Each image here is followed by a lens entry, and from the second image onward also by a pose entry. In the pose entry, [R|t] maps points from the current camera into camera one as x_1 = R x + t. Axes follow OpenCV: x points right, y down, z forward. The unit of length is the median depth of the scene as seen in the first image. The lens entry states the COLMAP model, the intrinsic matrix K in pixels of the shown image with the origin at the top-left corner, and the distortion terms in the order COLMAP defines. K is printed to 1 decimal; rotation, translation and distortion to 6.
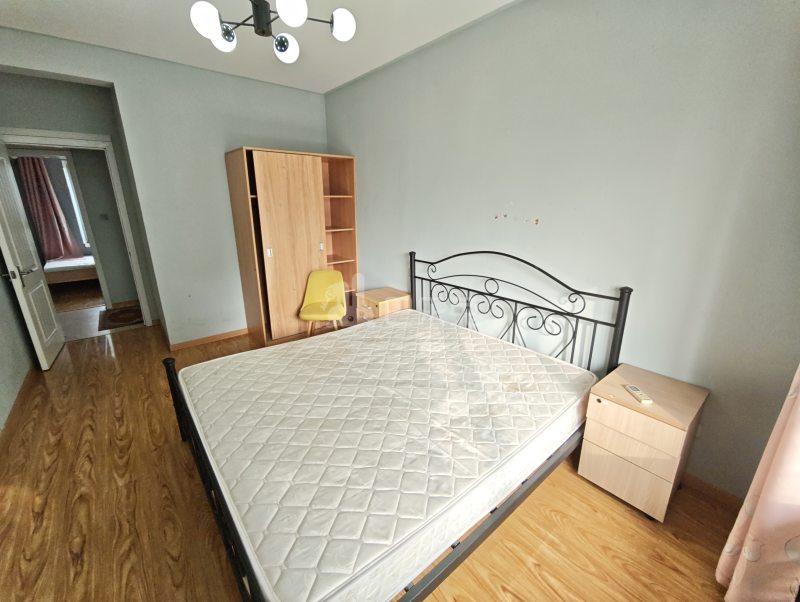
lens RADIAL K [[336.1, 0, 398.2], [0, 336.1, 298.6], [0, 0, 1]] dist [-0.008777, -0.000473]
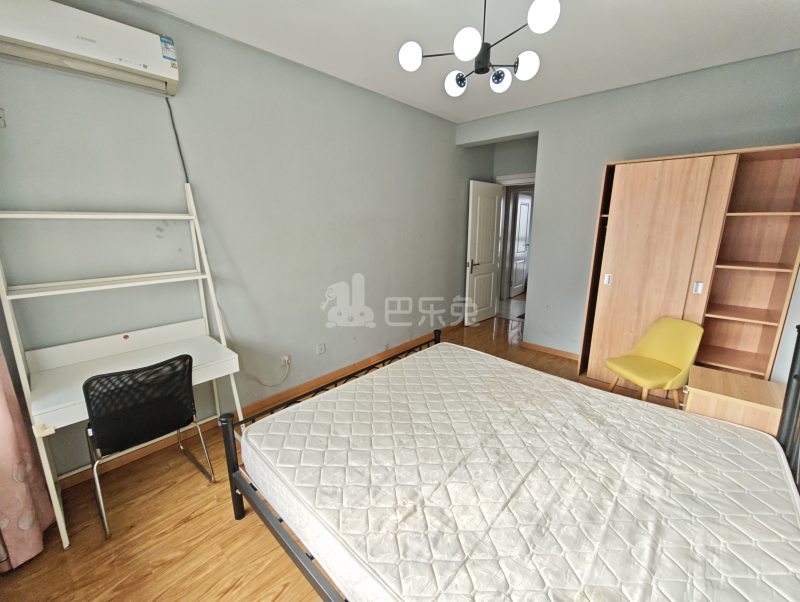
lens RADIAL K [[336.1, 0, 397.4], [0, 336.1, 296.2], [0, 0, 1]] dist [-0.008777, -0.000473]
pose [[0.128907, 0.209212, -0.969337, 0.428440], [-0.279572, 0.945509, 0.166890, -0.097696], [0.951432, 0.249486, 0.180373, 0.372469]]
